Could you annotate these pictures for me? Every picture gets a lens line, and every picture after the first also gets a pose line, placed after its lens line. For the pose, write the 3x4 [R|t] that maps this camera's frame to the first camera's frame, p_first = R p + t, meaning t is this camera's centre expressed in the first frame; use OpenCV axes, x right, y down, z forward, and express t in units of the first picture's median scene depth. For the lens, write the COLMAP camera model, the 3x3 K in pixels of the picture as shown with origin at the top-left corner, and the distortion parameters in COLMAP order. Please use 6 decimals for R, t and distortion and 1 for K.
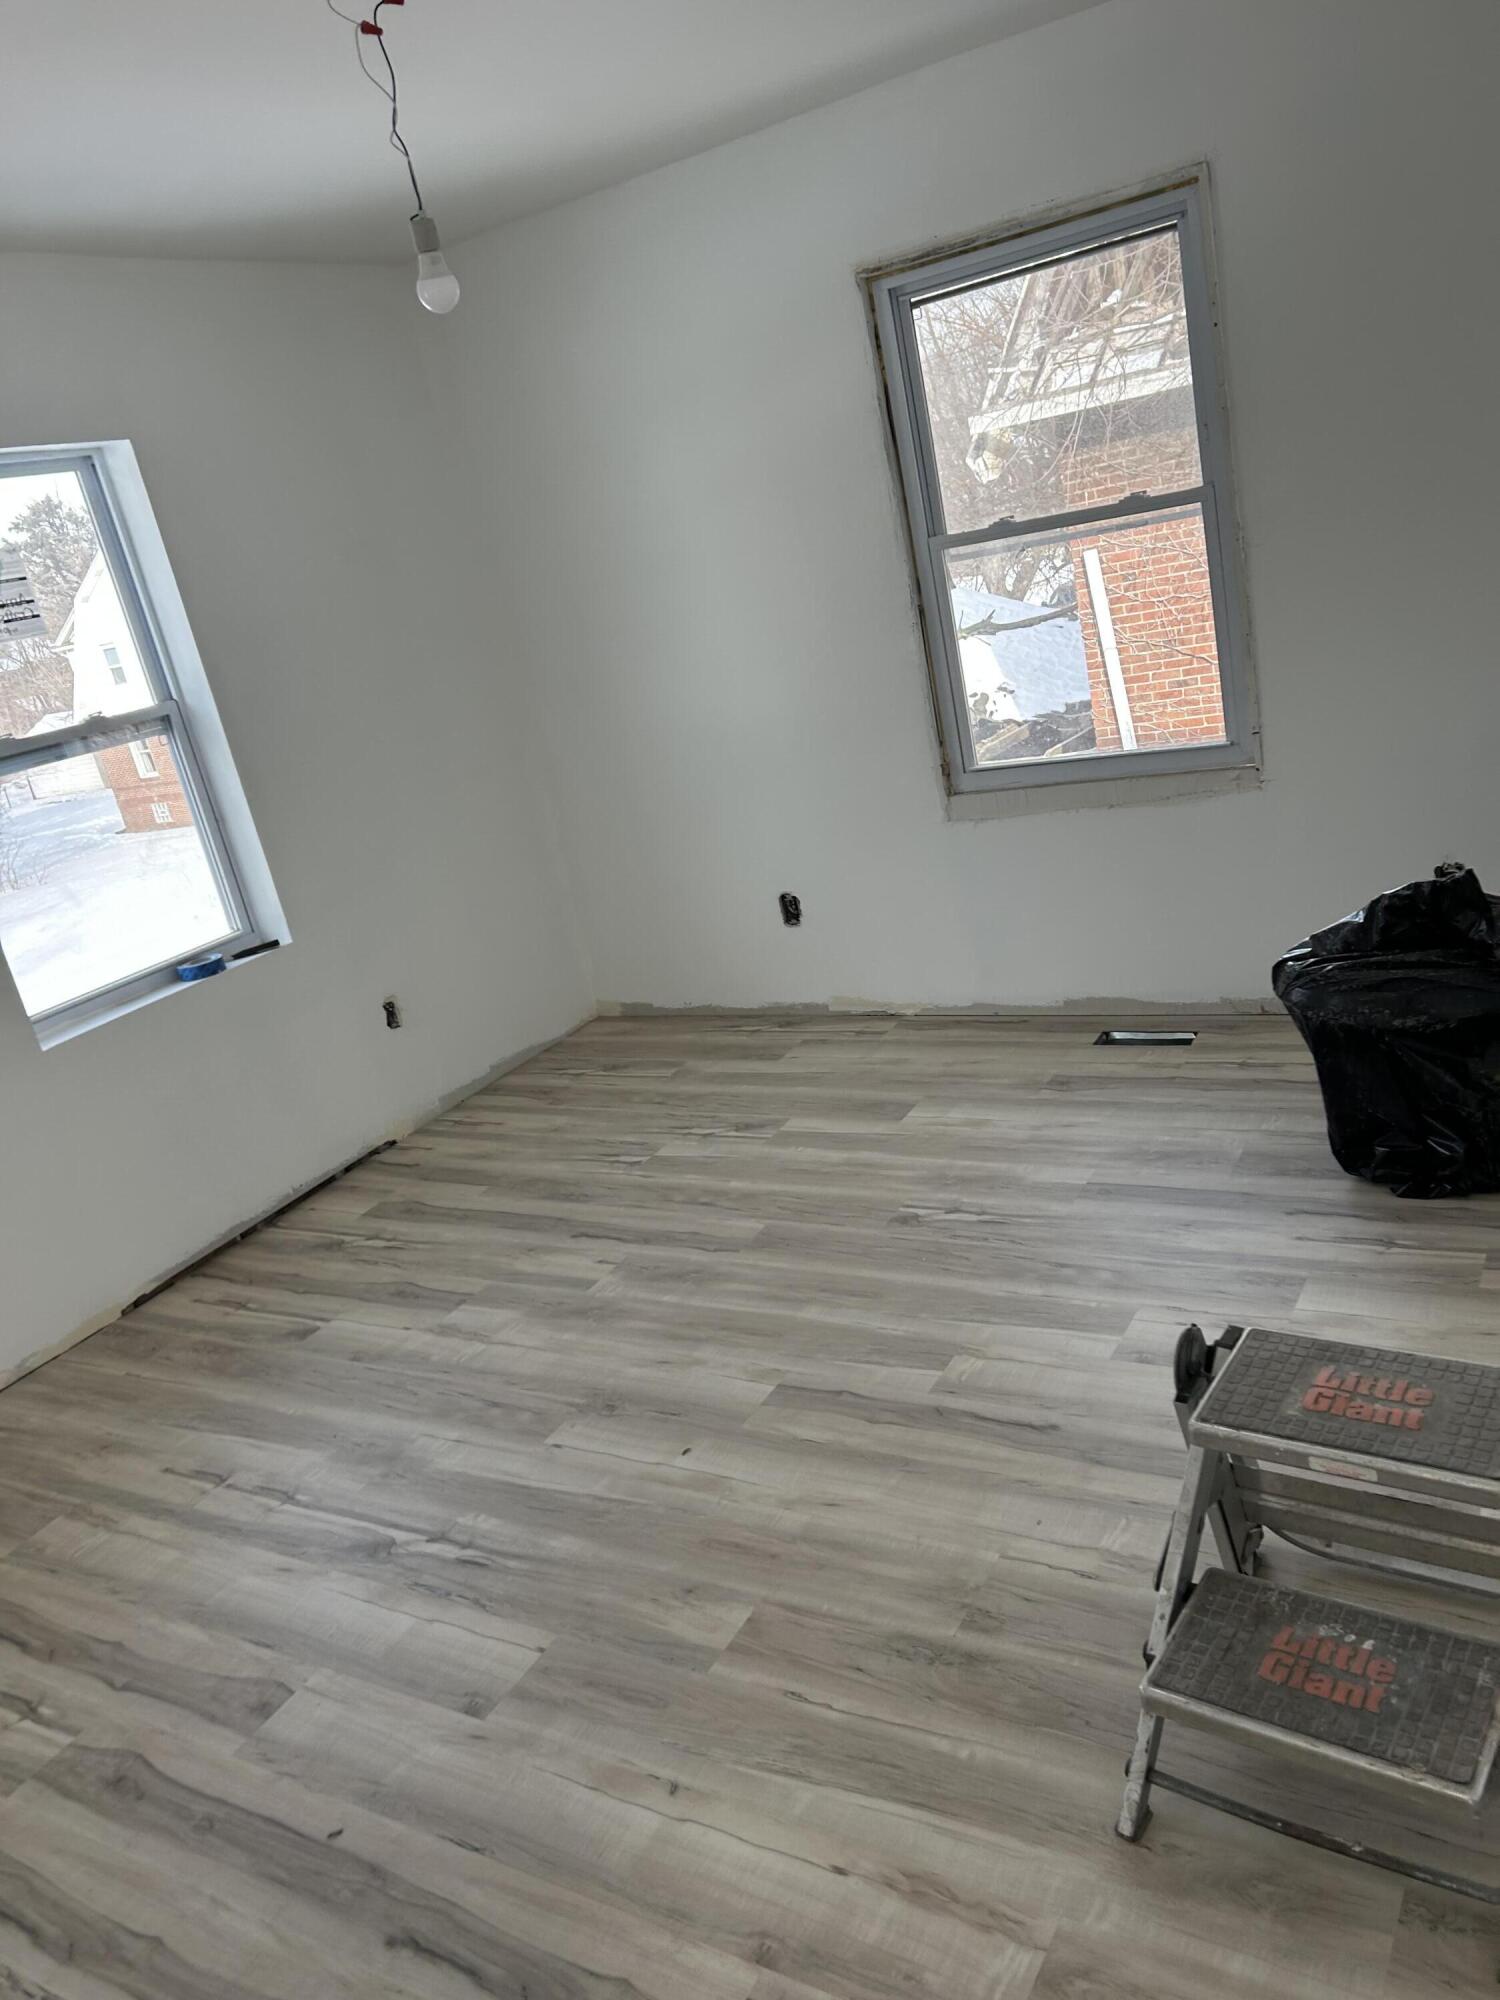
lens RADIAL K [[1500.6, 0, 750.0], [0, 1500.6, 1000.0], [0, 0, 1]] dist [0.041432, 0.000858]
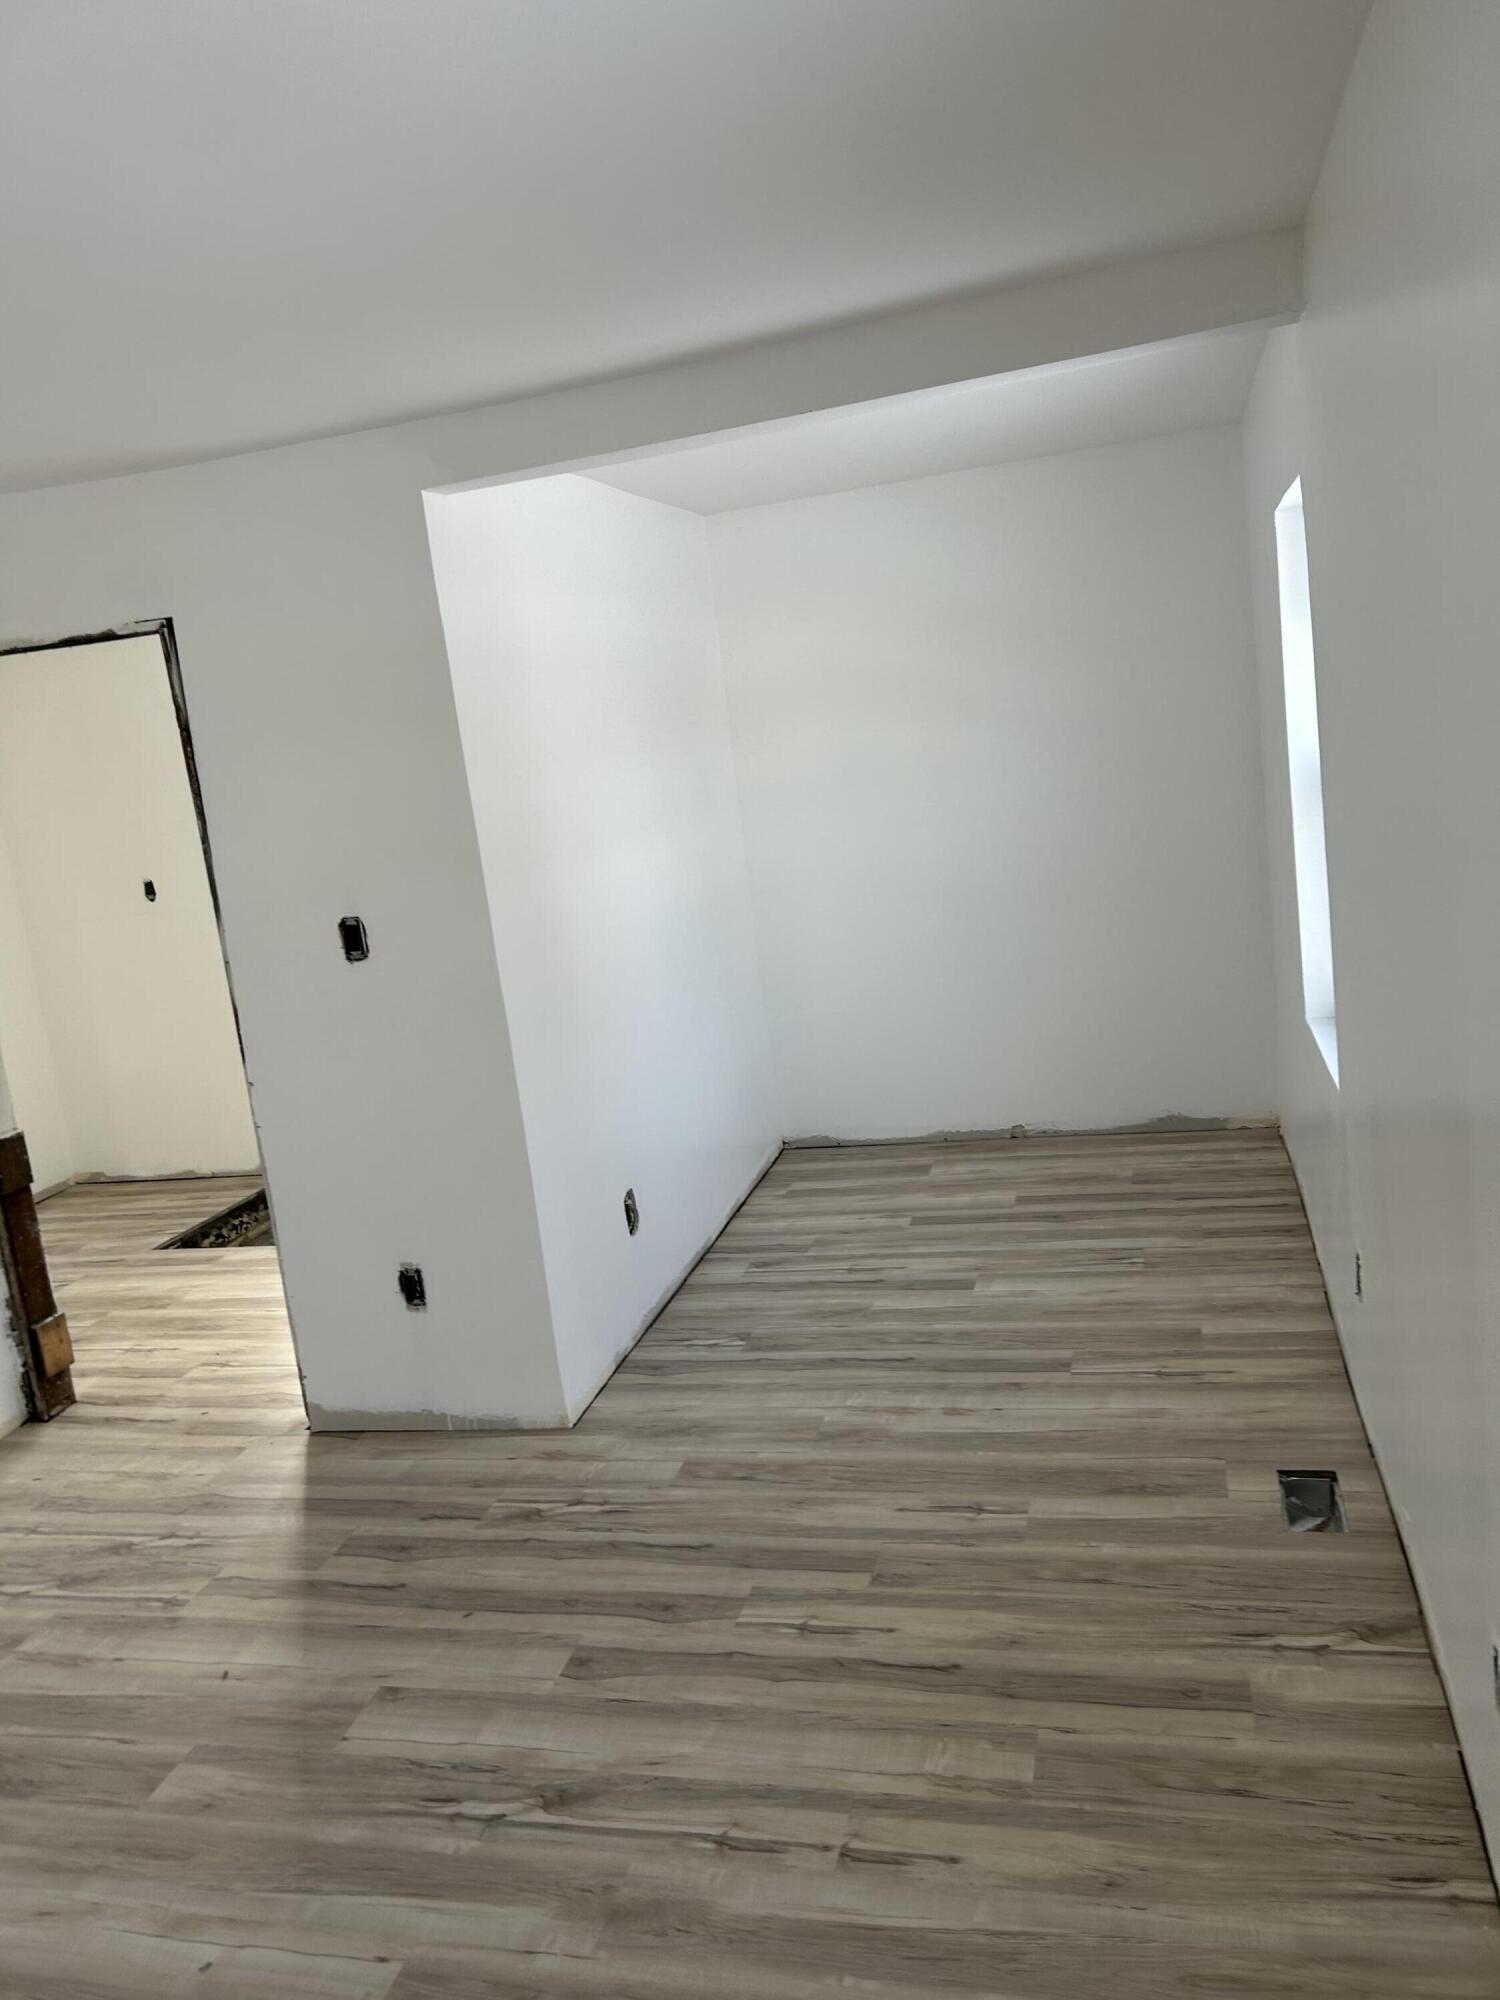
lens RADIAL K [[1519.2, 0, 750.0], [0, 1519.2, 1000.0], [0, 0, 1]] dist [0.002282, -0.038498]
pose [[-0.913905, 0.352650, -0.201036, -0.373994], [0.211439, 0.836316, 0.505835, -0.538757], [0.346512, 0.419779, -0.838877, 1.779198]]
